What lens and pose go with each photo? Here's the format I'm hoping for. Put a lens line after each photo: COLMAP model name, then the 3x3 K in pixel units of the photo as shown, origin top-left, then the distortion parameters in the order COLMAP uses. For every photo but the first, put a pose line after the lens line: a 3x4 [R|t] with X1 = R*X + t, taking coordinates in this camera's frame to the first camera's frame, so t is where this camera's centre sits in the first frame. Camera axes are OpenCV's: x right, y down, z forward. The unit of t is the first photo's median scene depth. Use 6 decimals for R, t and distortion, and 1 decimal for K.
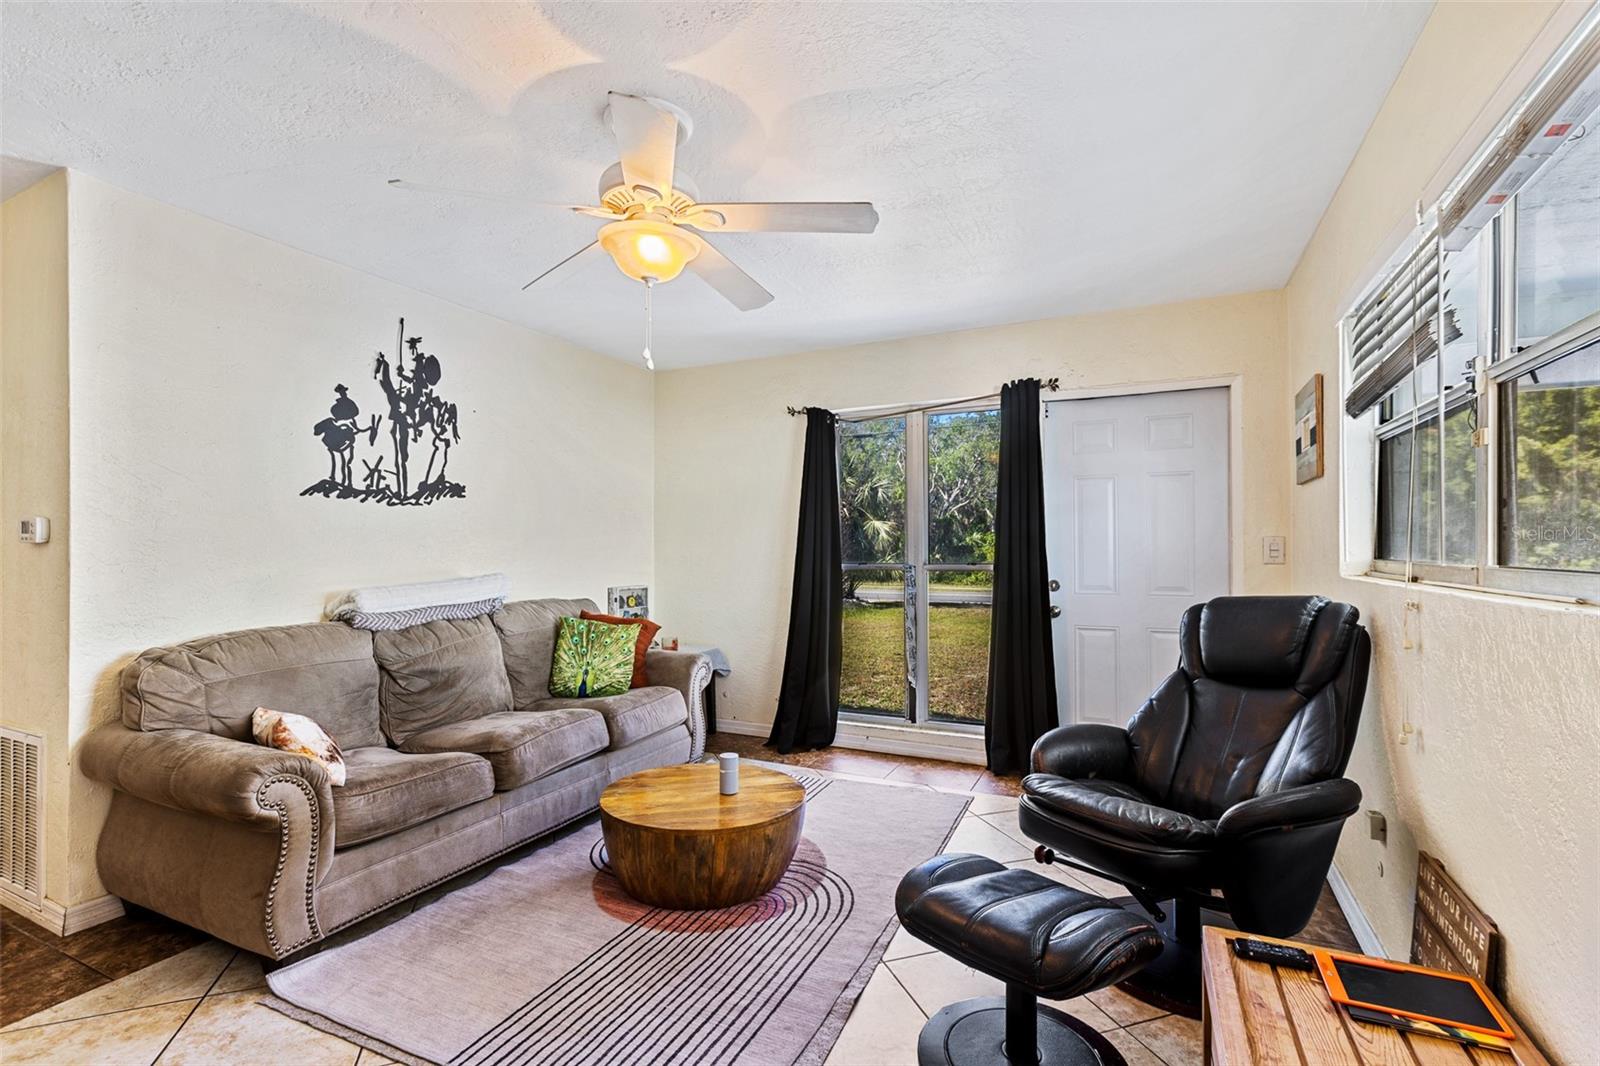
lens RADIAL K [[731.2, 0, 775.0], [0, 731.2, 530.7], [0, 0, 1]] dist [0.002207, -0.000249]
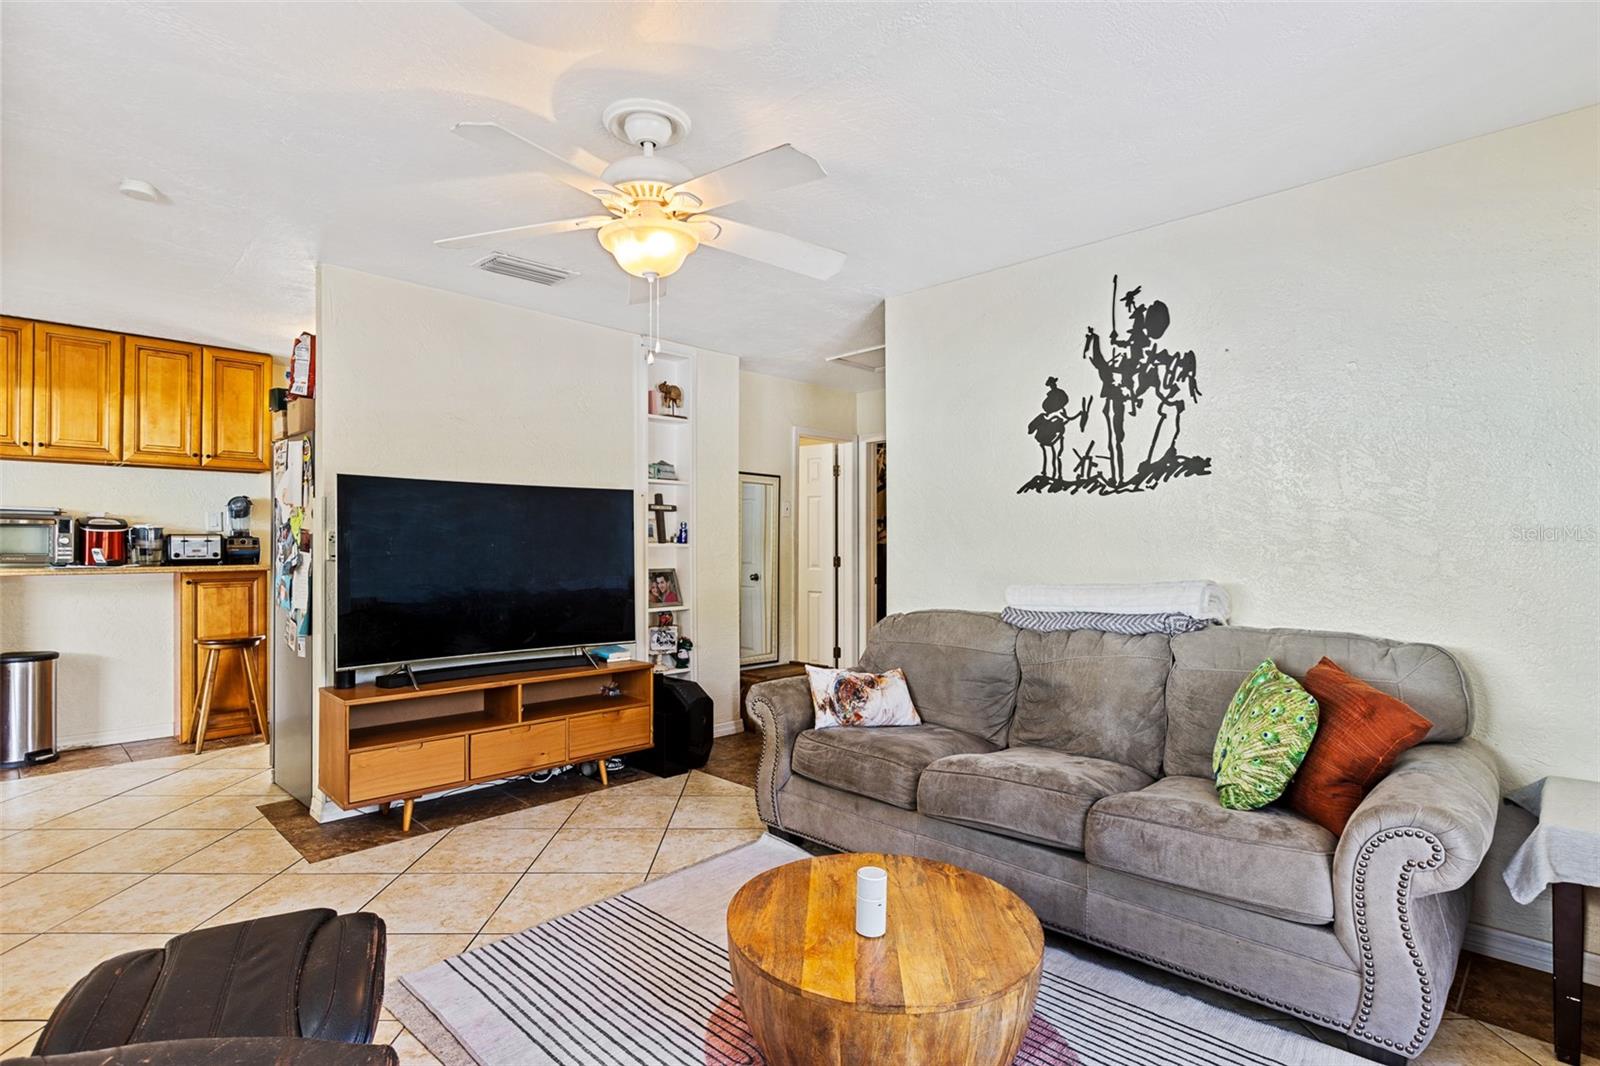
lens RADIAL K [[791.0, 0, 801.0], [0, 791.0, 532.2], [0, 0, 1]] dist [-0.003144, -0.000230]
pose [[-0.293295, -0.008927, -0.955980, 0.484880], [0.022329, 0.999620, -0.016185, 0.017675], [0.955761, -0.026093, -0.292984, 0.915609]]
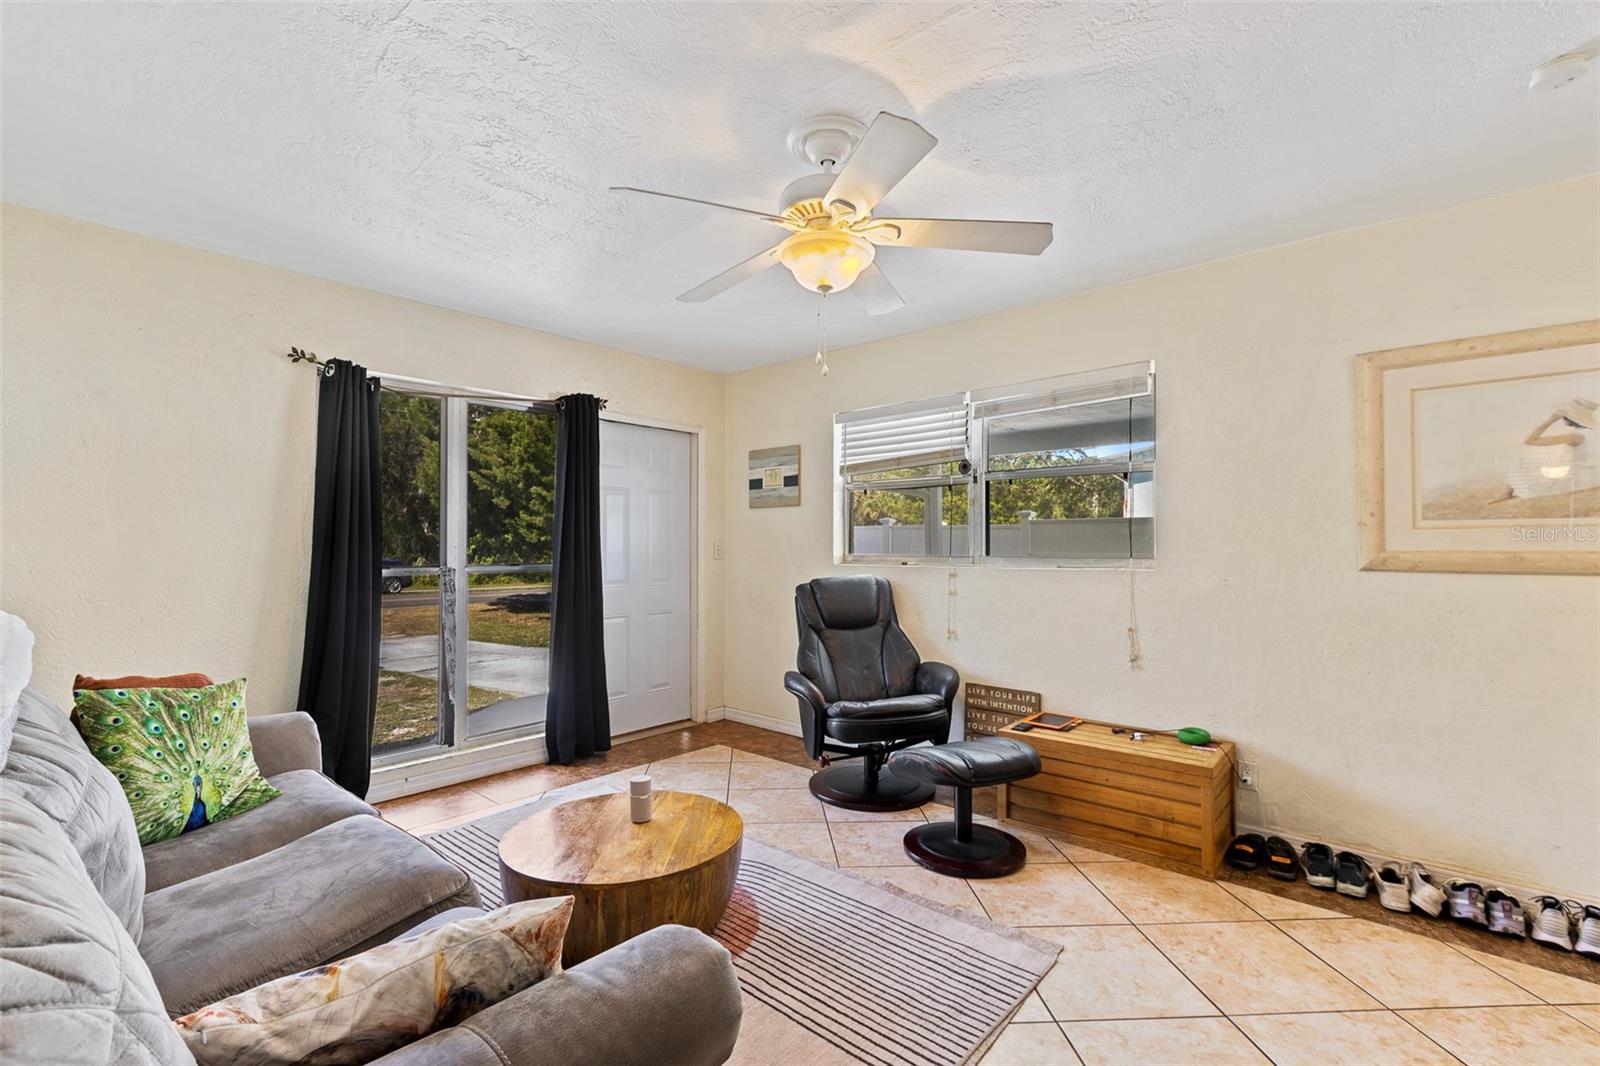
lens RADIAL K [[723.3, 0, 796.4], [0, 723.3, 538.4], [0, 0, 1]] dist [0.001554, -0.000011]
pose [[0.256164, 0.014446, 0.966525, -0.698784], [-0.021257, 0.999731, -0.009309, 0.012643], [-0.966400, -0.018161, 0.256402, 0.471200]]
